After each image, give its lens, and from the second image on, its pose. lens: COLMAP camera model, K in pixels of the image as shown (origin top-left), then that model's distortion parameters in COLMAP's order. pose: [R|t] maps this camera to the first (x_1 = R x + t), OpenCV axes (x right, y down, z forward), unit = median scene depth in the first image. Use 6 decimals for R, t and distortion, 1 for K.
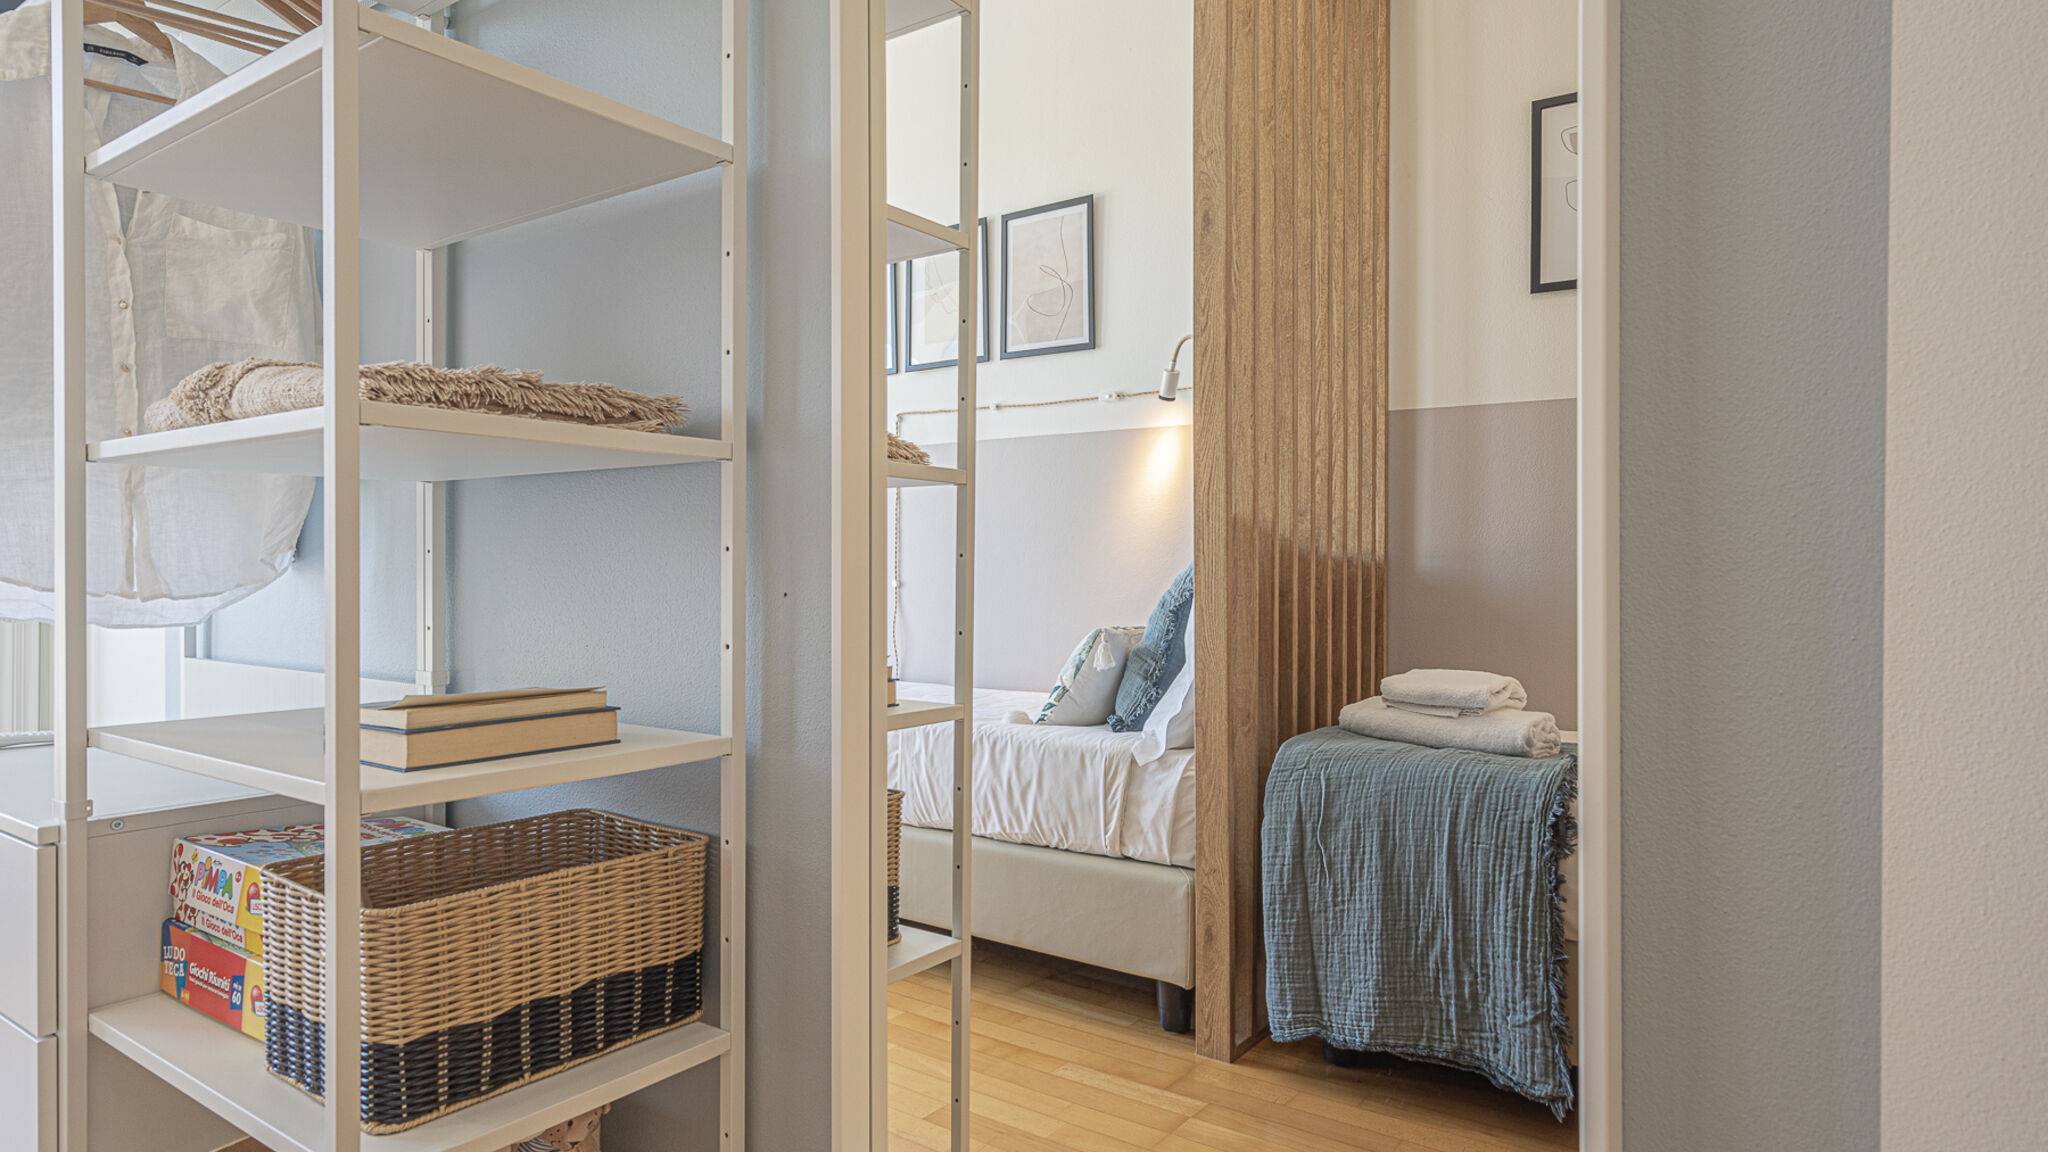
lens RADIAL K [[1198.5, 0, 1186.3], [0, 1198.5, 571.8], [0, 0, 1]] dist [0.004718, 0.000000]
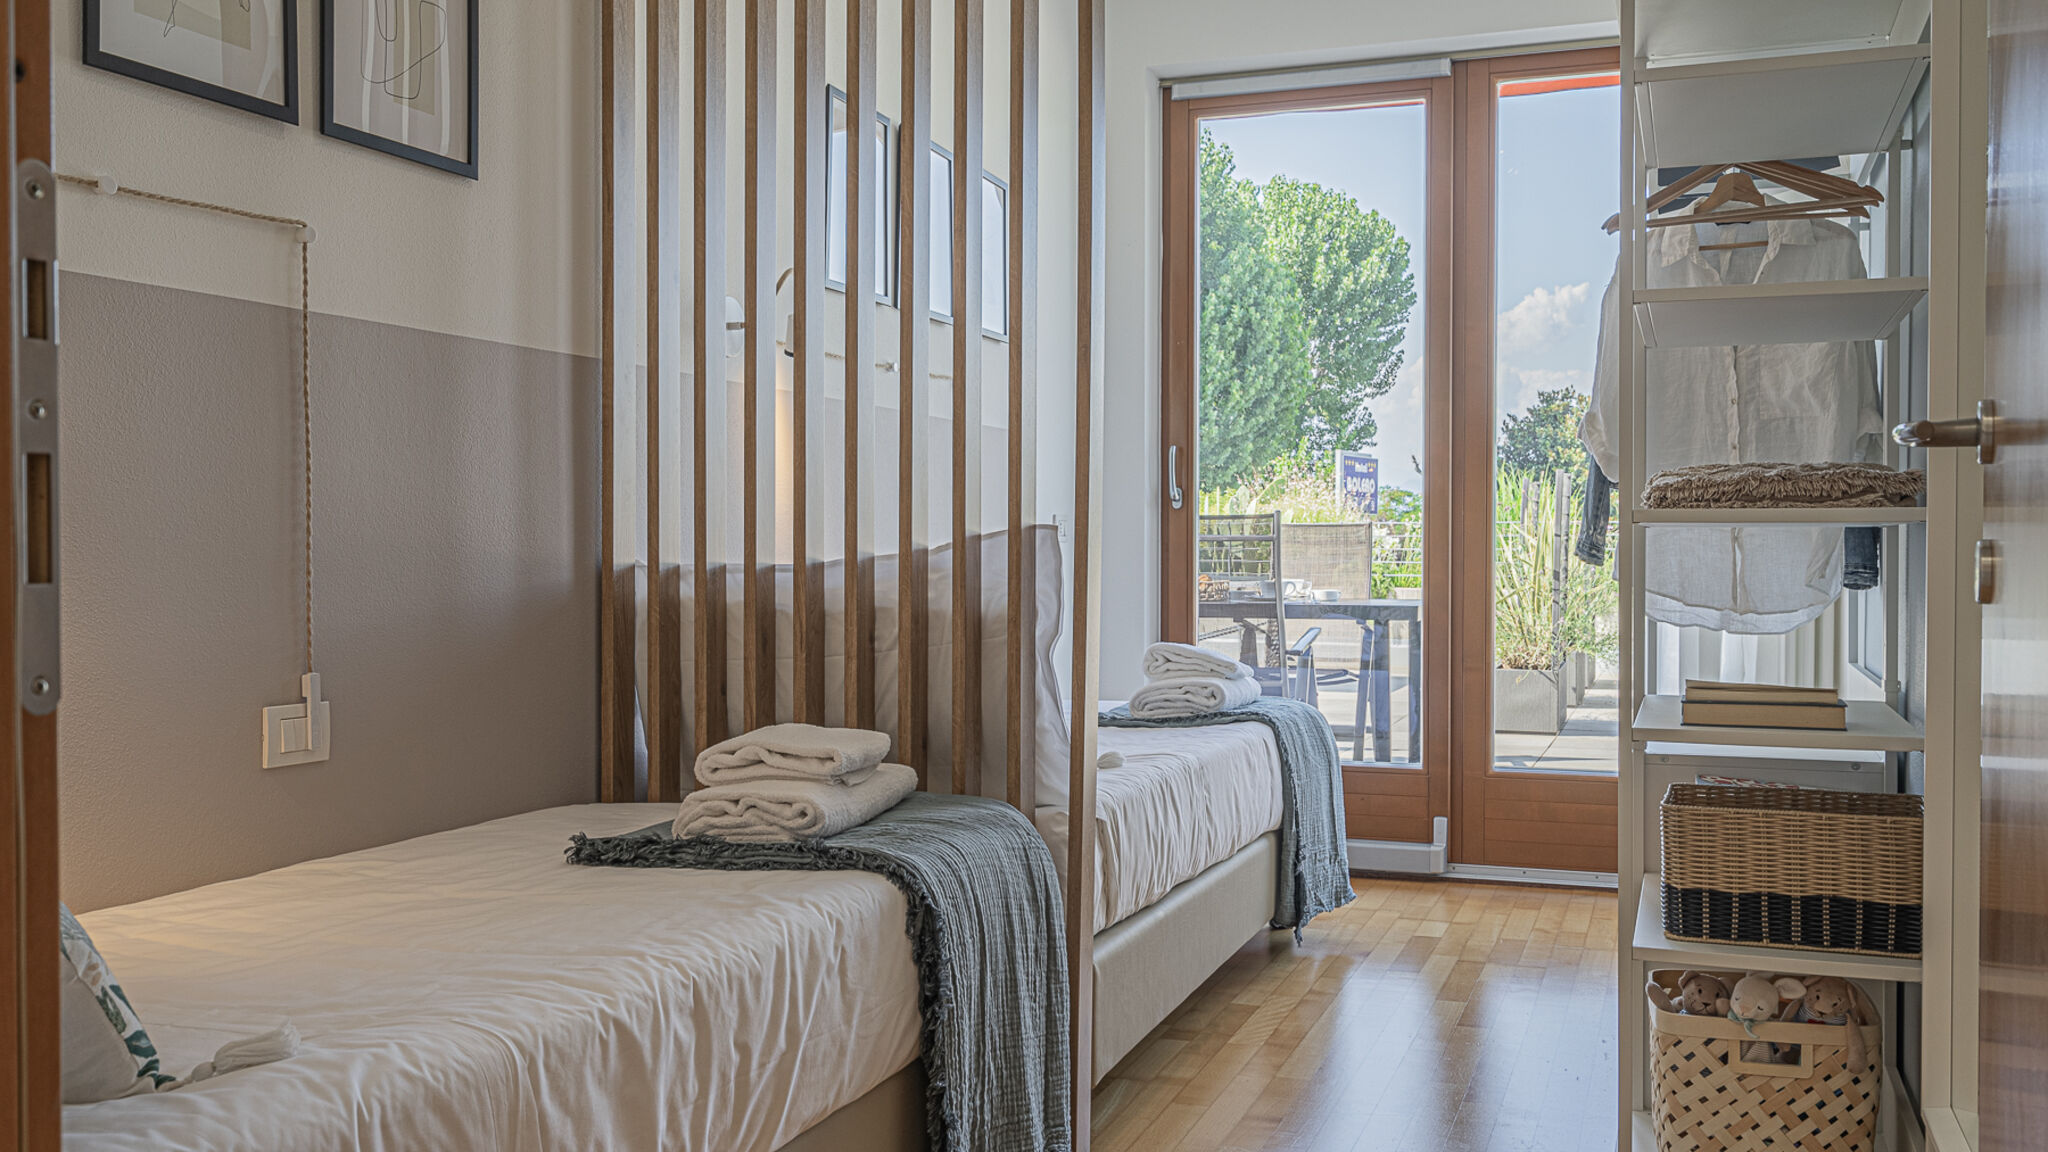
lens RADIAL K [[1886.8, 0, 1024.0], [0, 1886.8, 576.0], [0, 0, 1]] dist [0.003472, -0.001914]
pose [[0.237639, 0.007144, -0.971327, 1.032679], [0.001375, 0.999969, 0.007691, -0.038037], [0.971353, -0.003164, 0.237622, -0.312359]]
